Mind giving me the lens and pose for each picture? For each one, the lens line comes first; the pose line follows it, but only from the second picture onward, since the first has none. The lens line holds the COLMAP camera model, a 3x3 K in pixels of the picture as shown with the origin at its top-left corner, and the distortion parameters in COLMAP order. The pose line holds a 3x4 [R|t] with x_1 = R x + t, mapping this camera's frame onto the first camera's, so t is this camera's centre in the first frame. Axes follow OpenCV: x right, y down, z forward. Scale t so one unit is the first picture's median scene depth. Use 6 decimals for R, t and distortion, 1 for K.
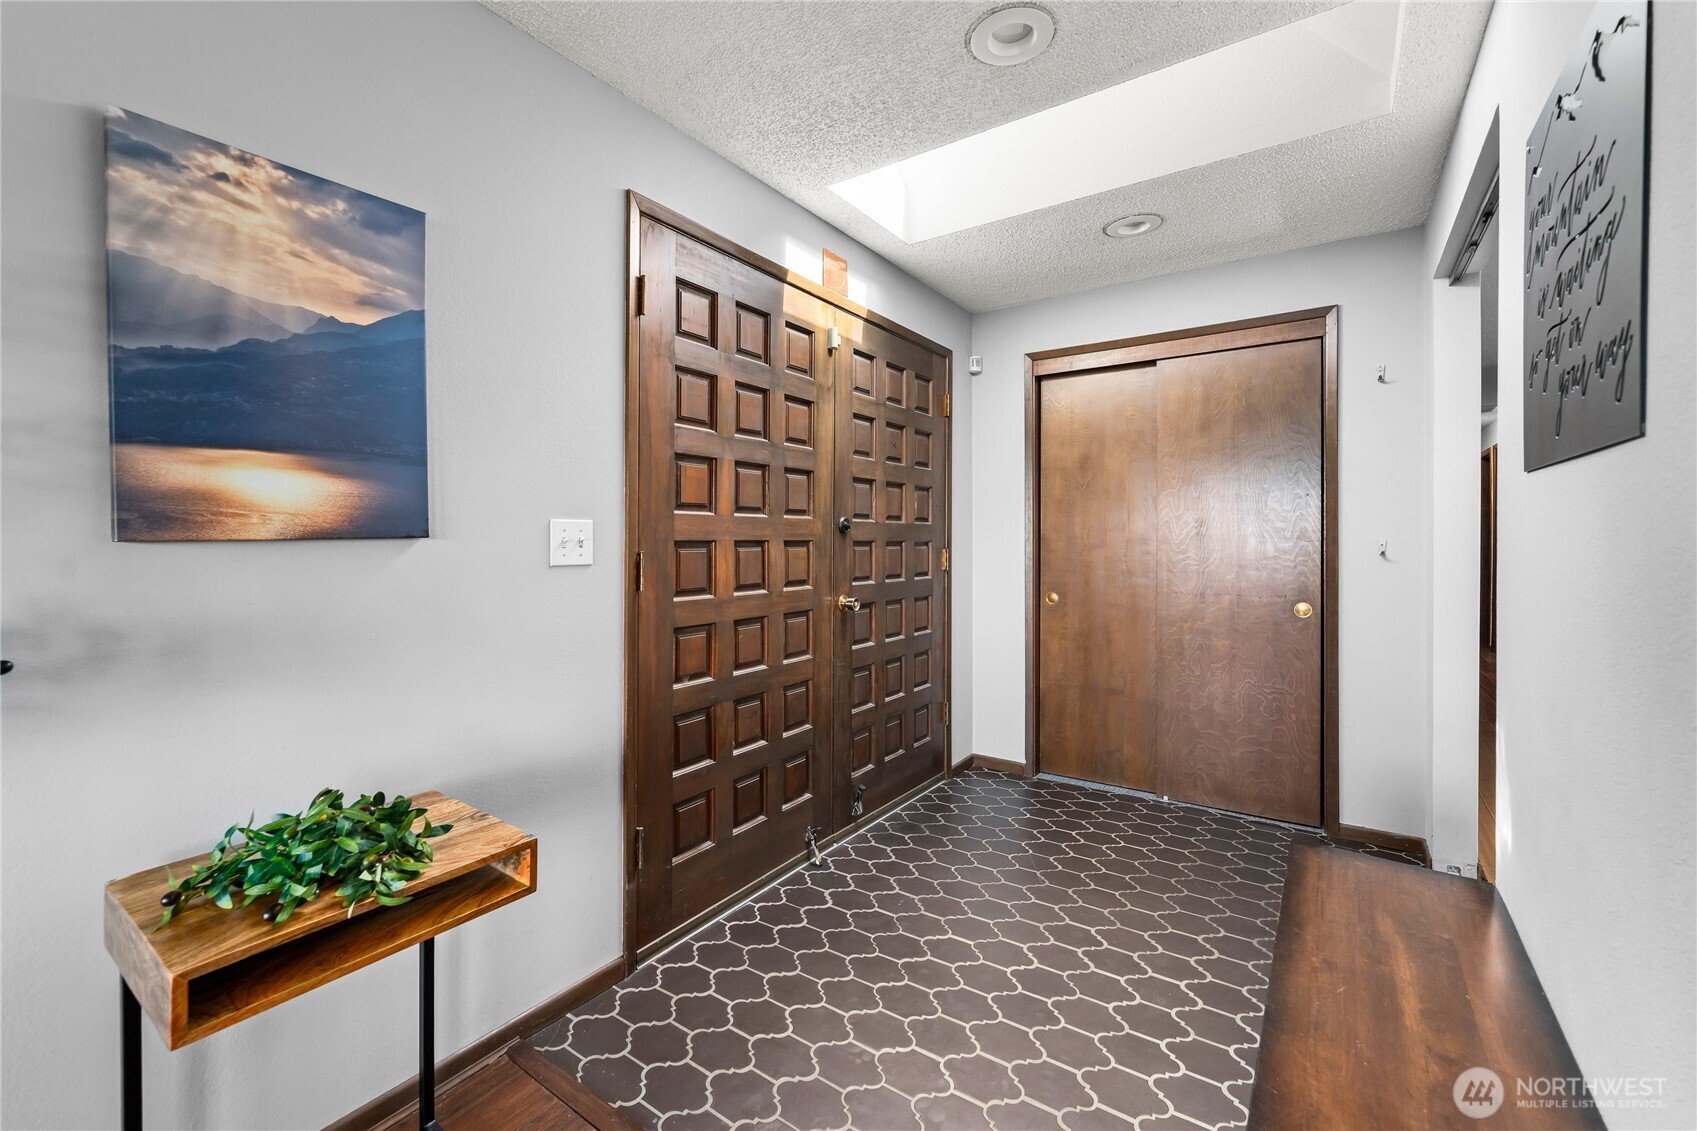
lens RADIAL K [[698.1, 0, 853.4], [0, 698.1, 540.9], [0, 0, 1]] dist [-0.002367, -0.000218]
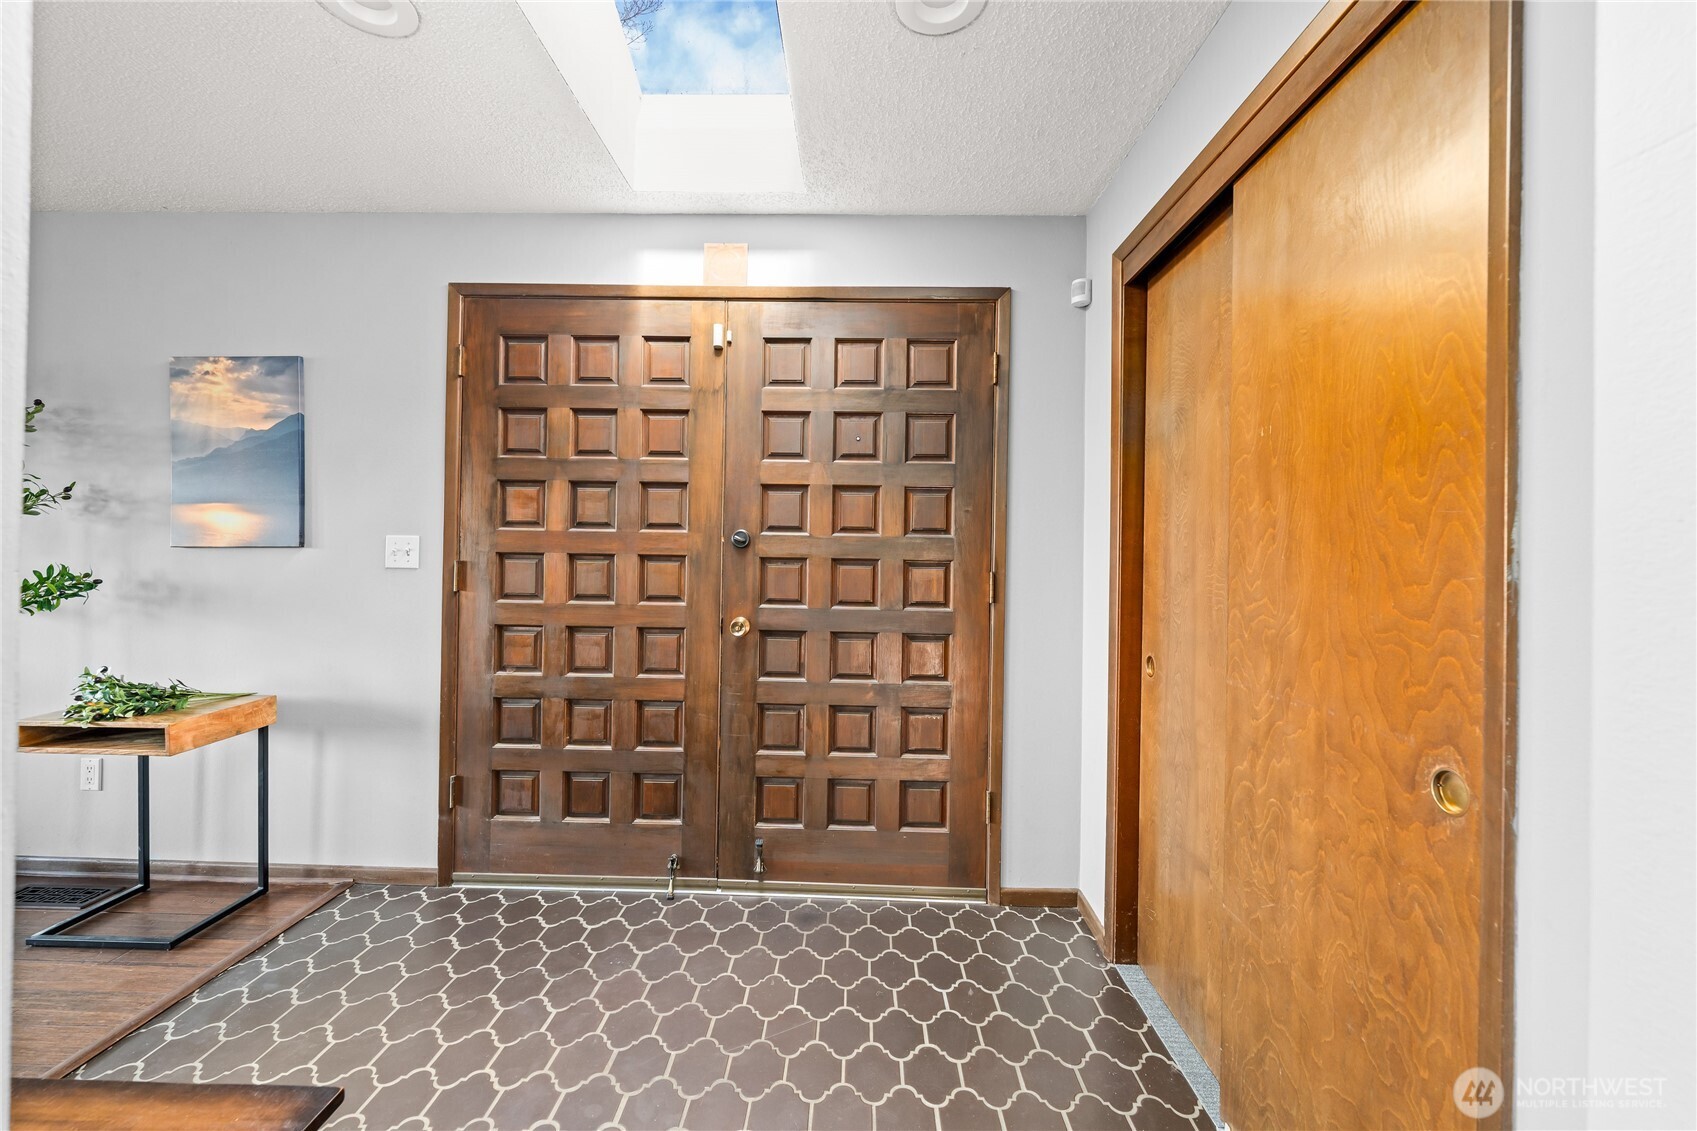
lens RADIAL K [[688.4, 0, 850.8], [0, 688.4, 553.2], [0, 0, 1]] dist [-0.001767, 0.000252]
pose [[0.551175, 0.005139, -0.834374, 0.971127], [-0.017880, 0.999824, -0.005653, -0.002899], [0.834198, 0.018034, 0.551170, 0.767472]]
